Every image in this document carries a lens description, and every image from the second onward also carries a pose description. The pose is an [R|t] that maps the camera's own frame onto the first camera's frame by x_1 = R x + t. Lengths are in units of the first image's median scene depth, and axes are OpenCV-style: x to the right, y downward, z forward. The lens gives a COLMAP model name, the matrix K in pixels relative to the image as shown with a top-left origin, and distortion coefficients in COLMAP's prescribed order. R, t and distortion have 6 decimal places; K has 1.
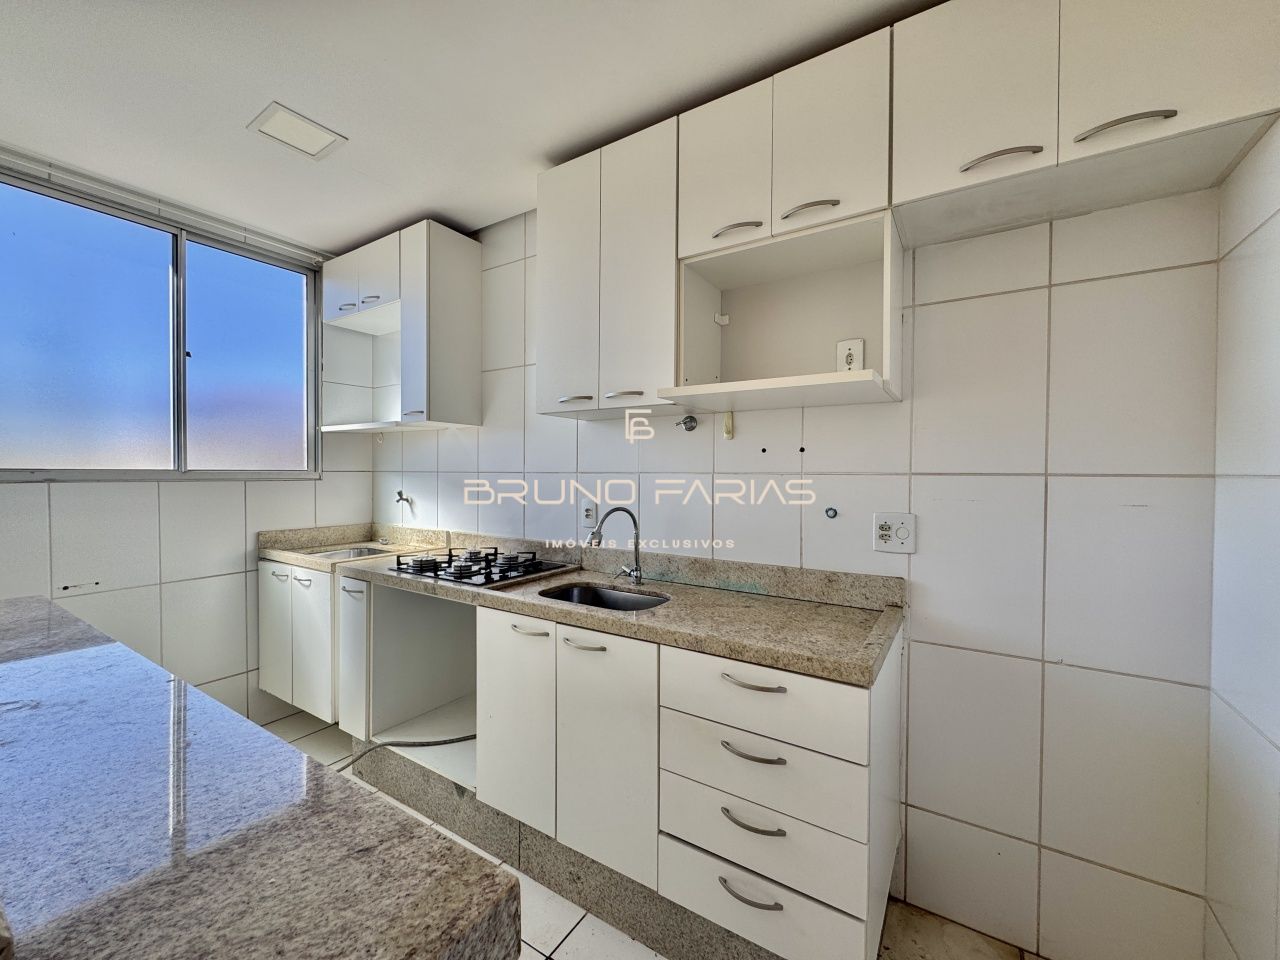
lens RADIAL K [[510.8, 0, 640.0], [0, 510.8, 480.0], [0, 0, 1]] dist [-0.001075, -0.000544]
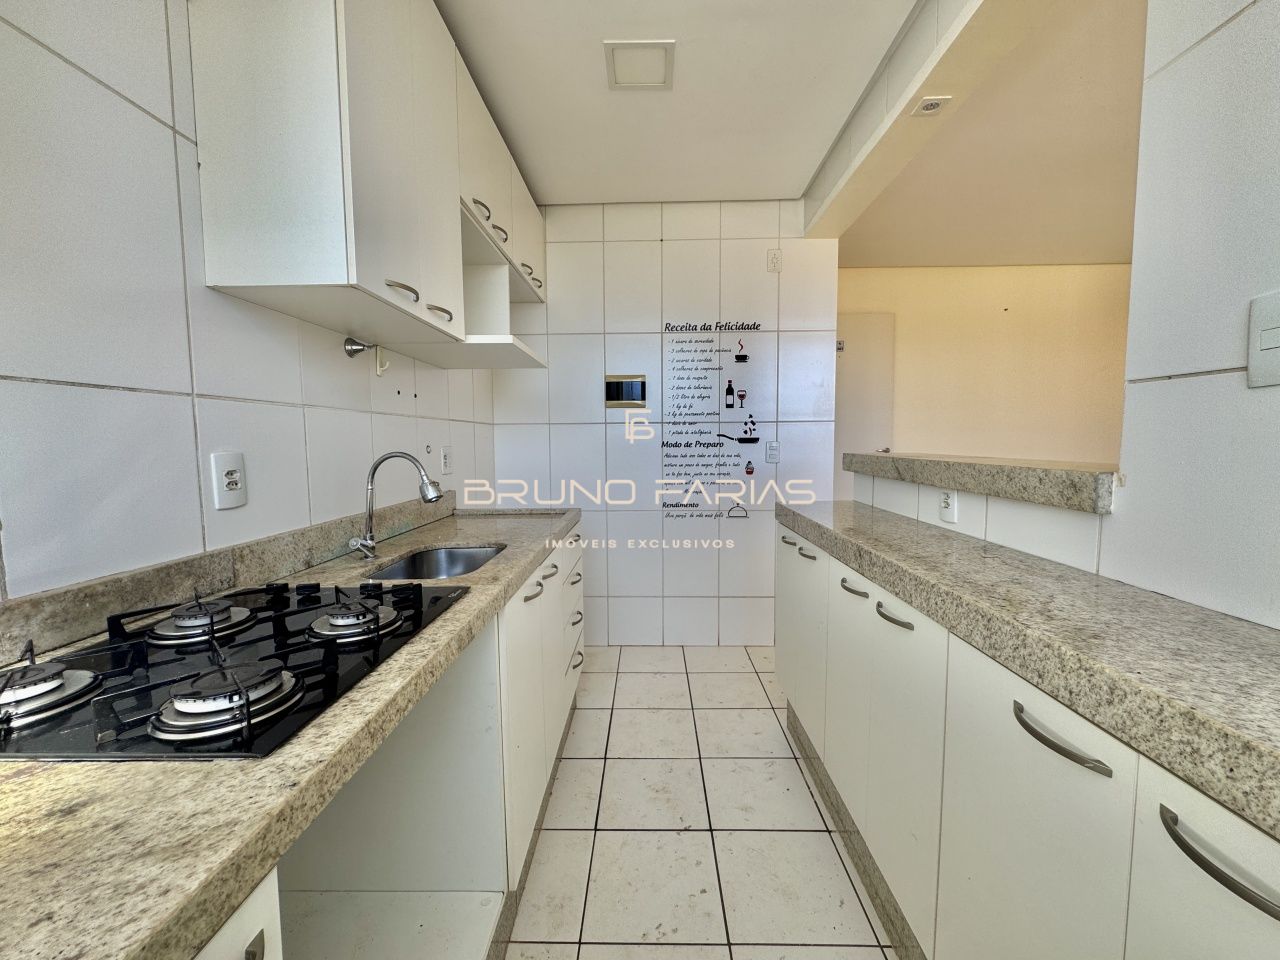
lens RADIAL K [[510.8, 0, 640.0], [0, 510.8, 480.0], [0, 0, 1]] dist [-0.001075, -0.000544]
pose [[-0.519293, -0.062059, 0.852340, -0.720809], [0.023712, 0.995930, 0.086961, 0.031753], [-0.854268, 0.065368, -0.515707, 0.905363]]
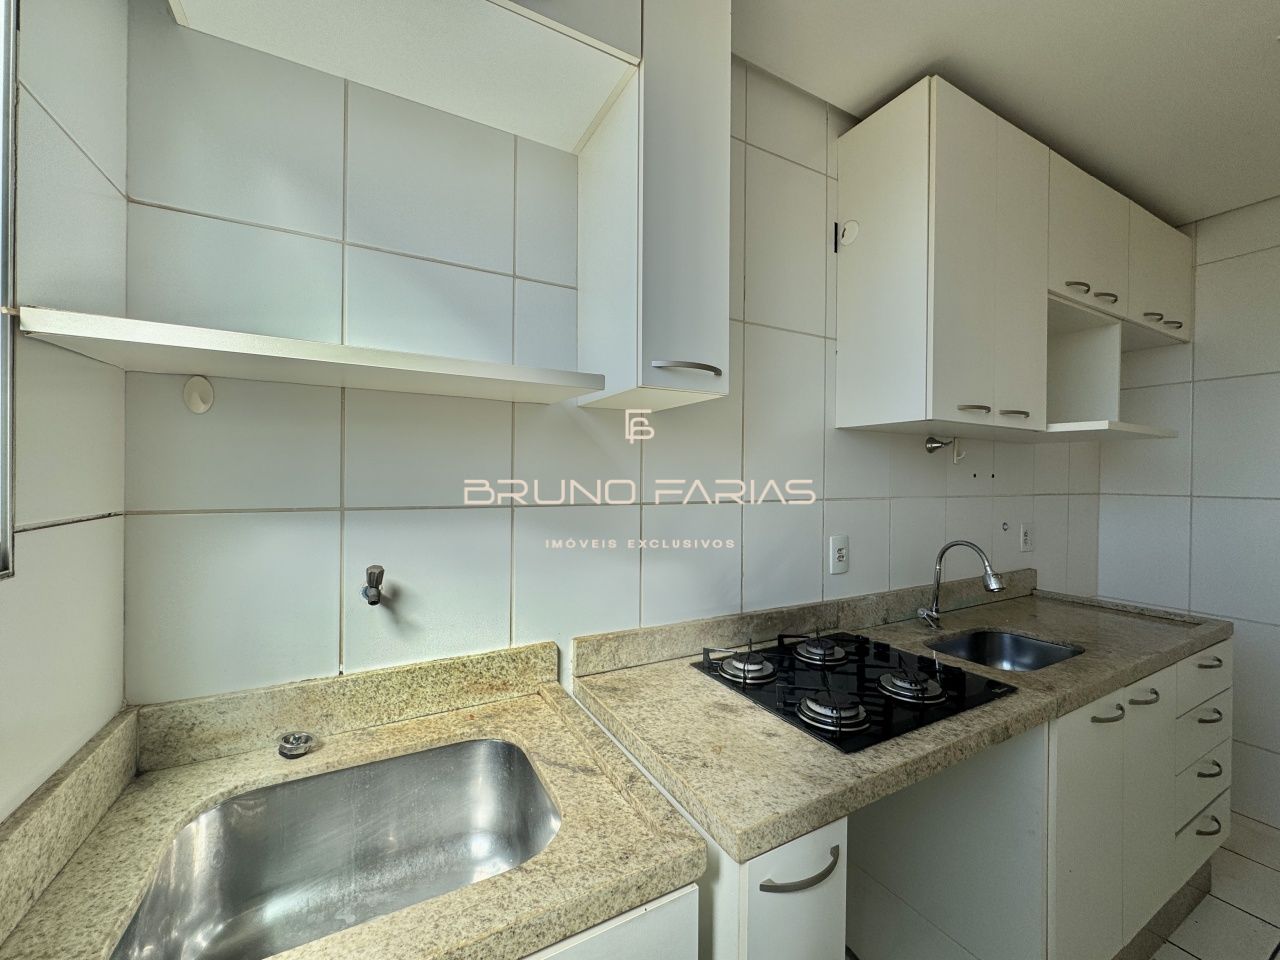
lens RADIAL K [[510.8, 0, 640.0], [0, 510.8, 480.0], [0, 0, 1]] dist [-0.001075, -0.000544]
pose [[0.482102, -0.004108, 0.876106, -0.871737], [0.008601, 0.999963, -0.000044, -0.043385], [-0.876073, 0.007556, 0.482119, 0.886646]]
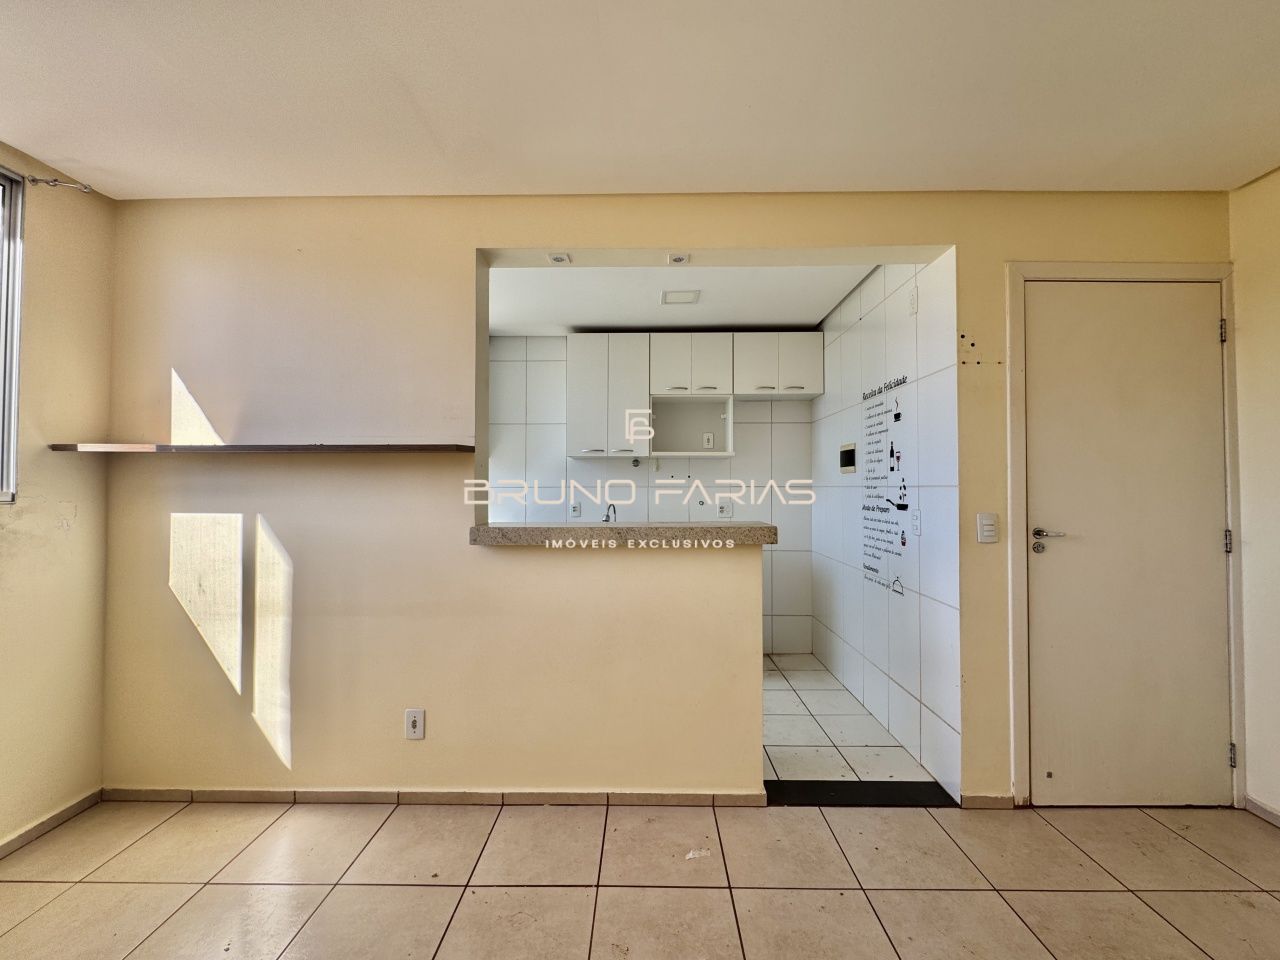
lens RADIAL K [[510.8, 0, 640.0], [0, 510.8, 480.0], [0, 0, 1]] dist [-0.001075, -0.000544]
pose [[0.848507, 0.001716, 0.529182, -0.860779], [0.014868, 0.999523, -0.027080, 0.012280], [-0.528976, 0.030845, 0.848076, -0.672117]]
